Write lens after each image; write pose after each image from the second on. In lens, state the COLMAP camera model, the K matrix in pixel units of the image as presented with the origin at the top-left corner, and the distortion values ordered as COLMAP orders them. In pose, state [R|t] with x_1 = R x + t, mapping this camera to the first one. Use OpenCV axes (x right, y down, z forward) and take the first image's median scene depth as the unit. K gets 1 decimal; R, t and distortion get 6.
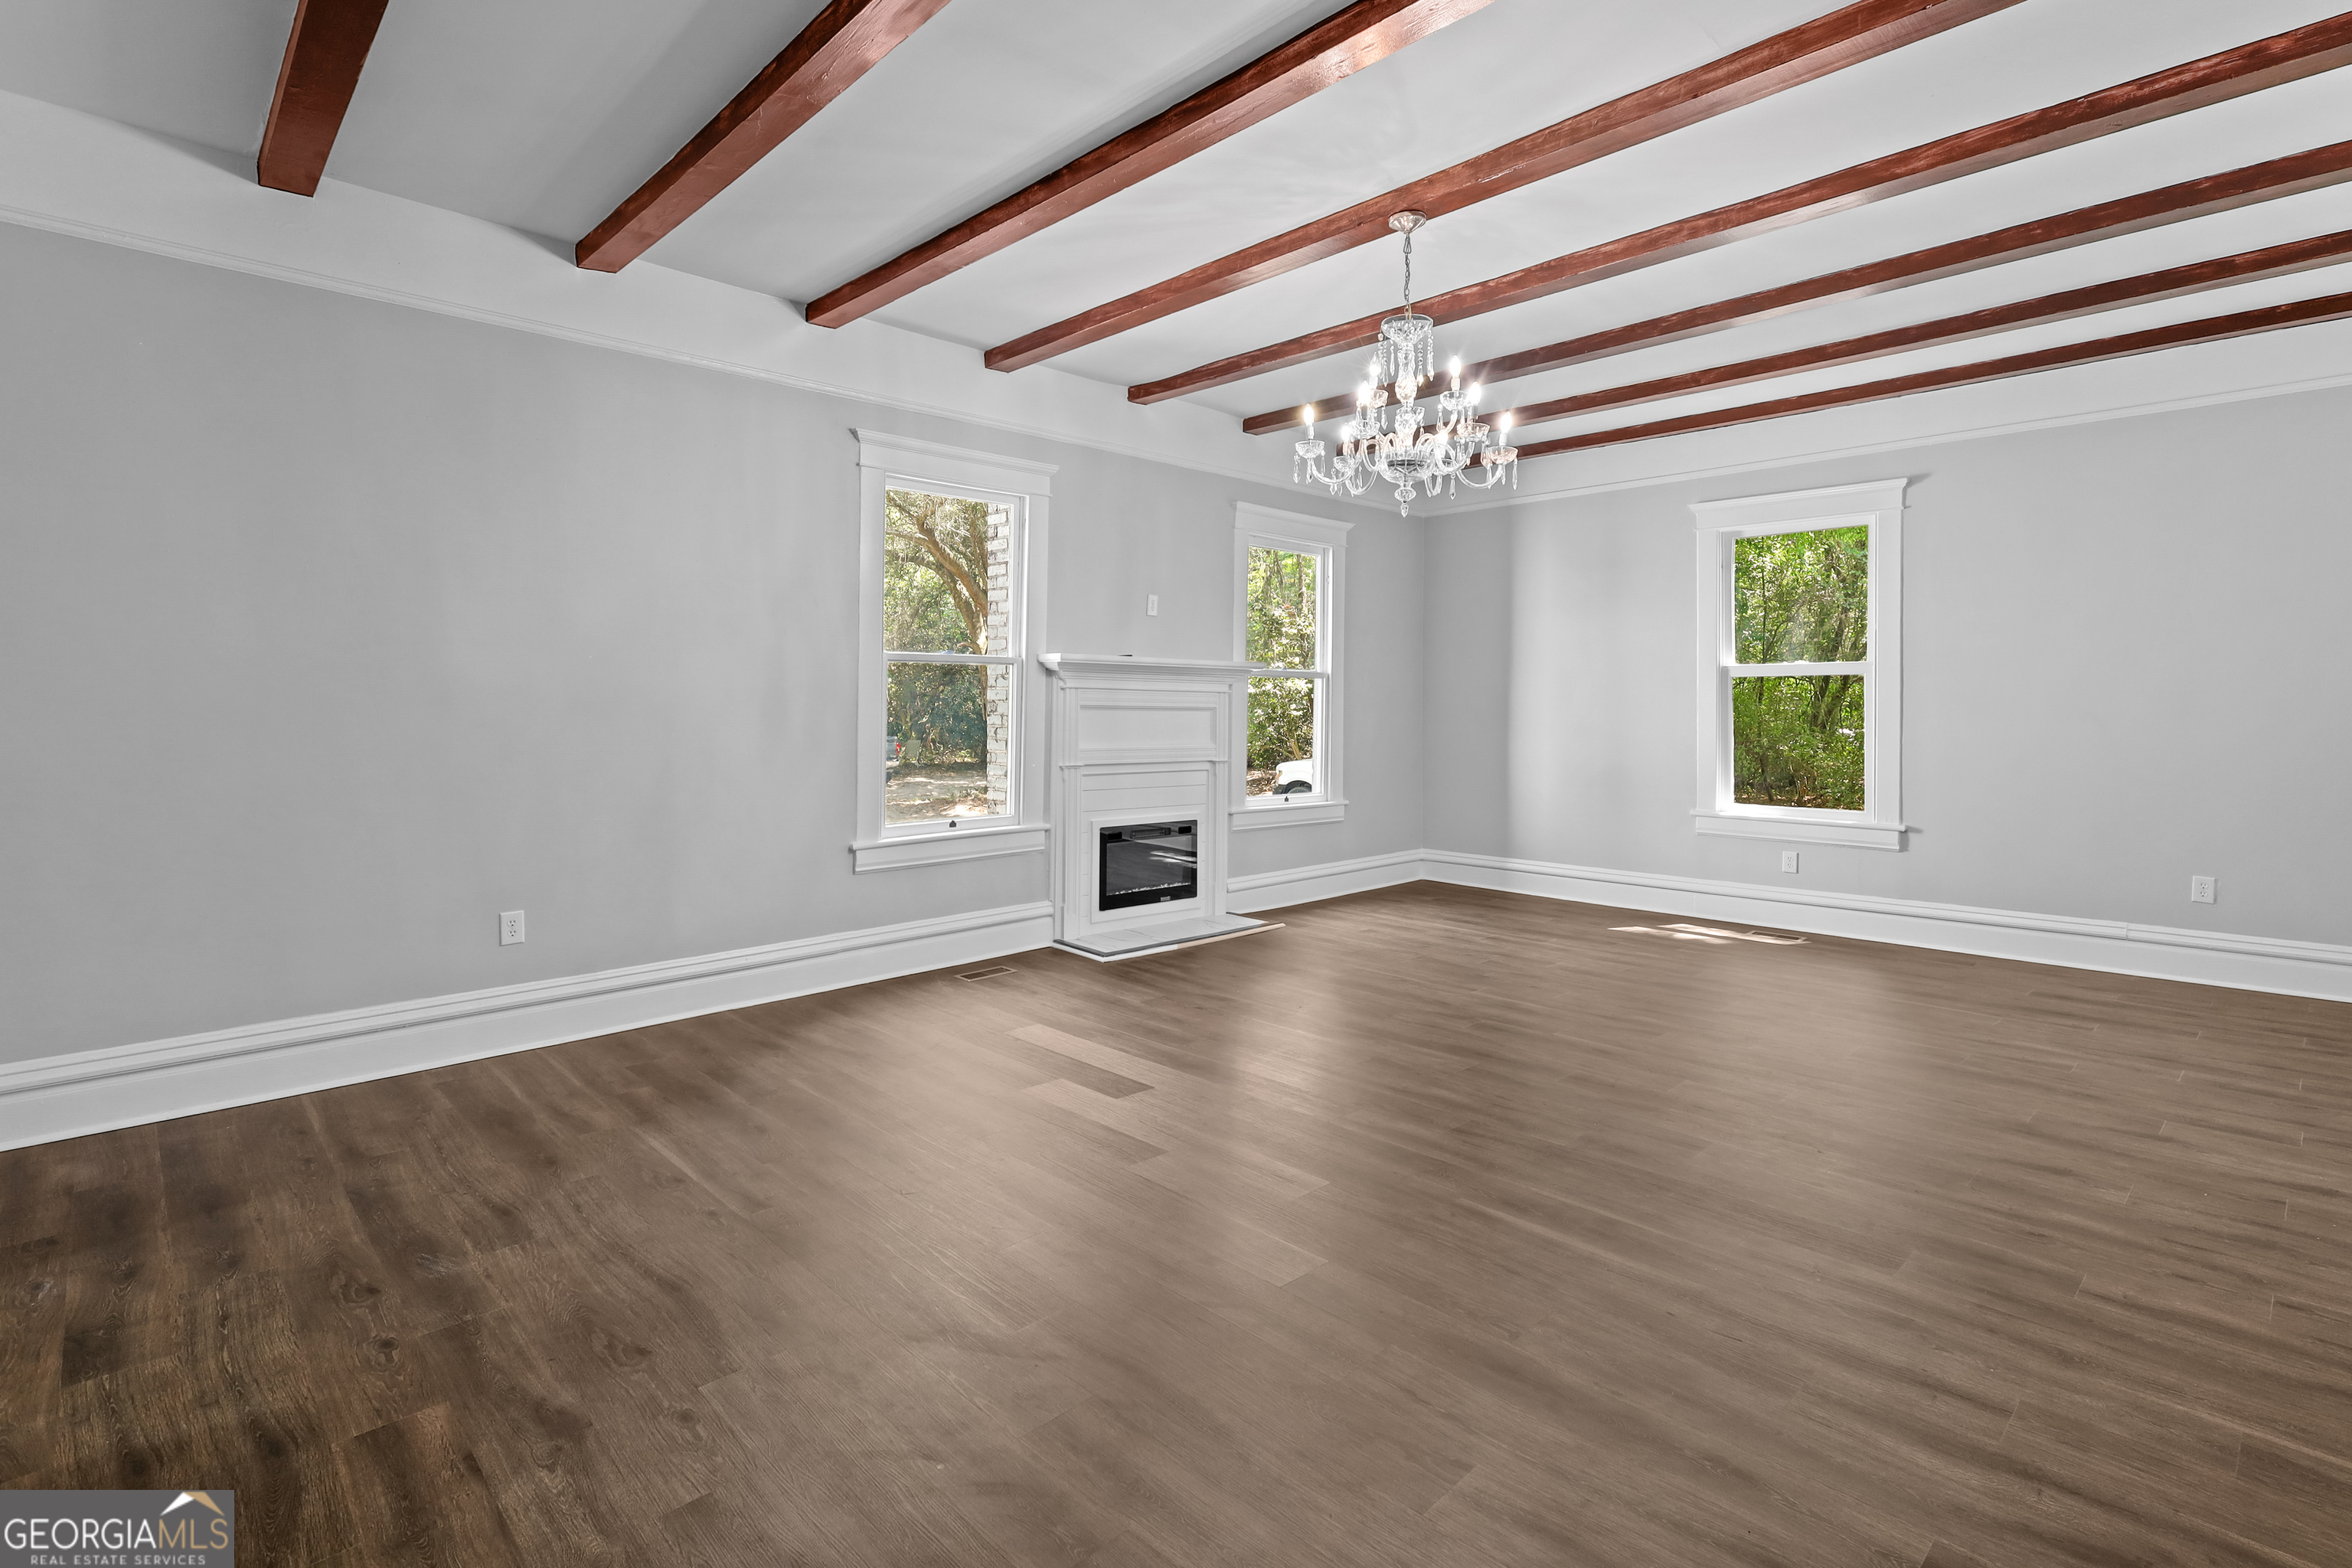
lens RADIAL K [[1113.0, 0, 1174.2], [0, 1113.0, 701.6], [0, 0, 1]] dist [-0.002000, 0.000872]
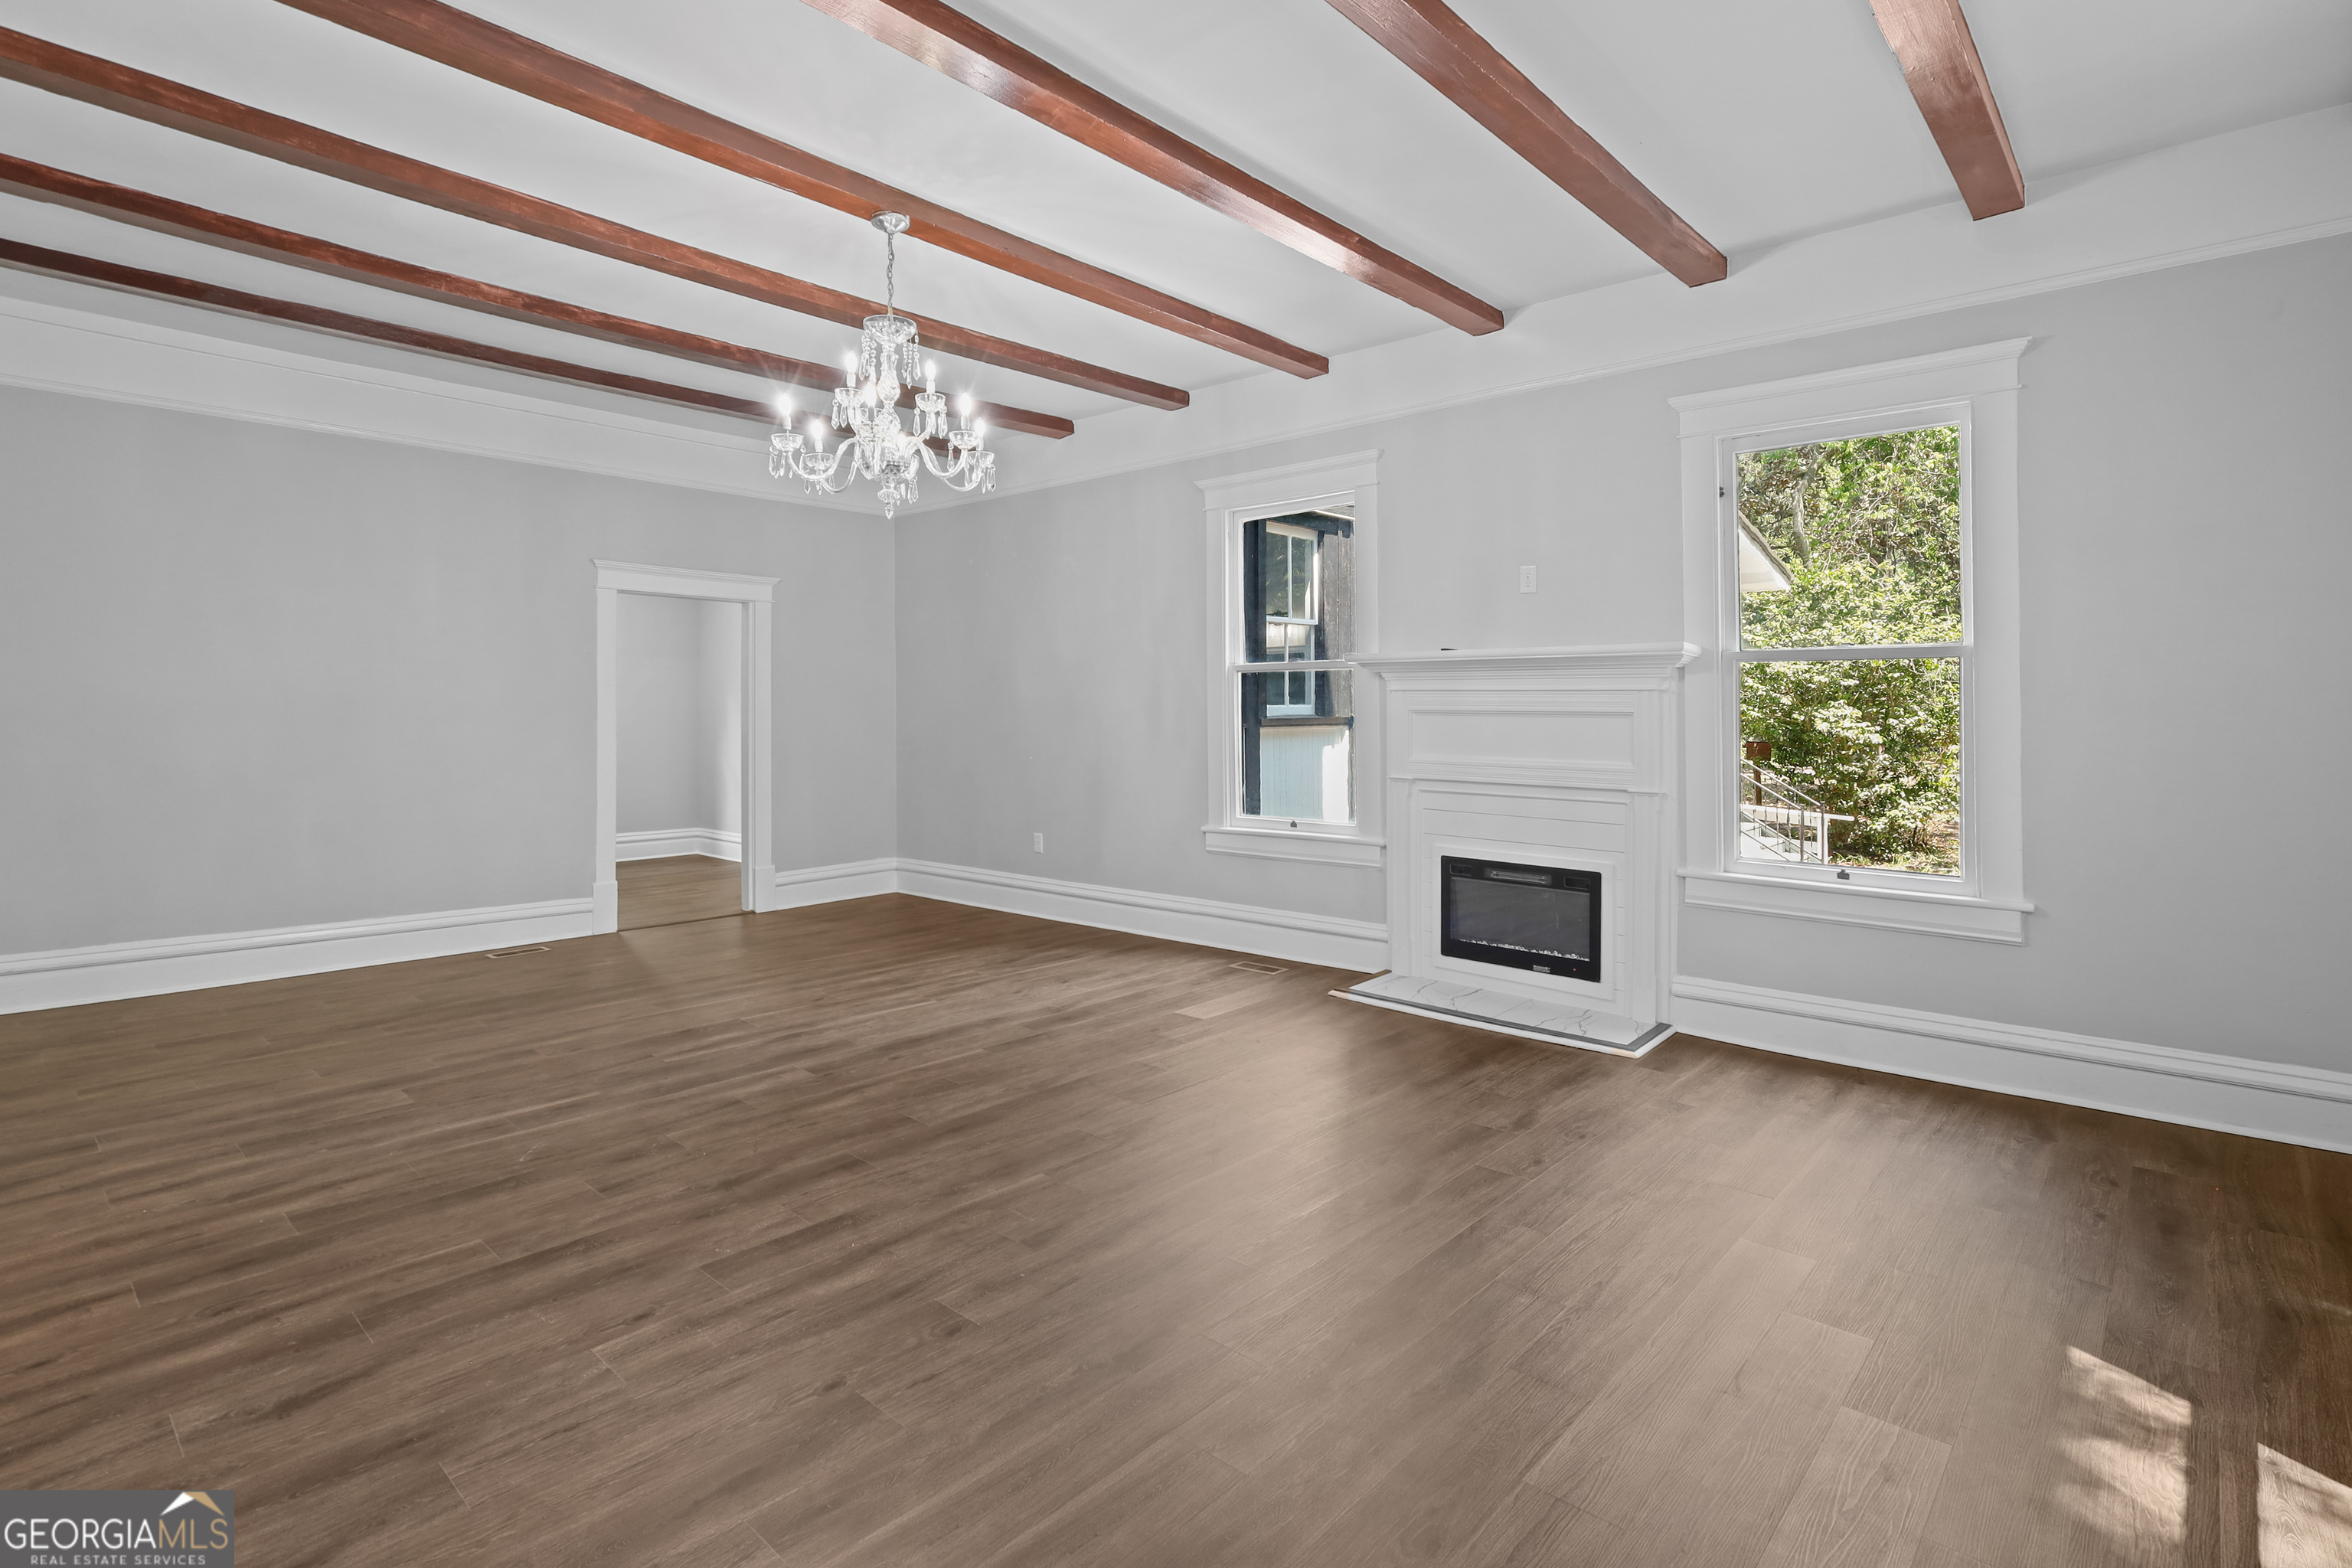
lens RADIAL K [[1136.6, 0, 1223.8], [0, 1136.6, 678.7], [0, 0, 1]] dist [-0.001904, -0.000710]
pose [[0.093636, -0.031058, -0.995122, 1.316676], [0.002601, 0.999518, -0.030950, 0.010425], [0.995603, 0.000310, 0.093672, 1.279074]]
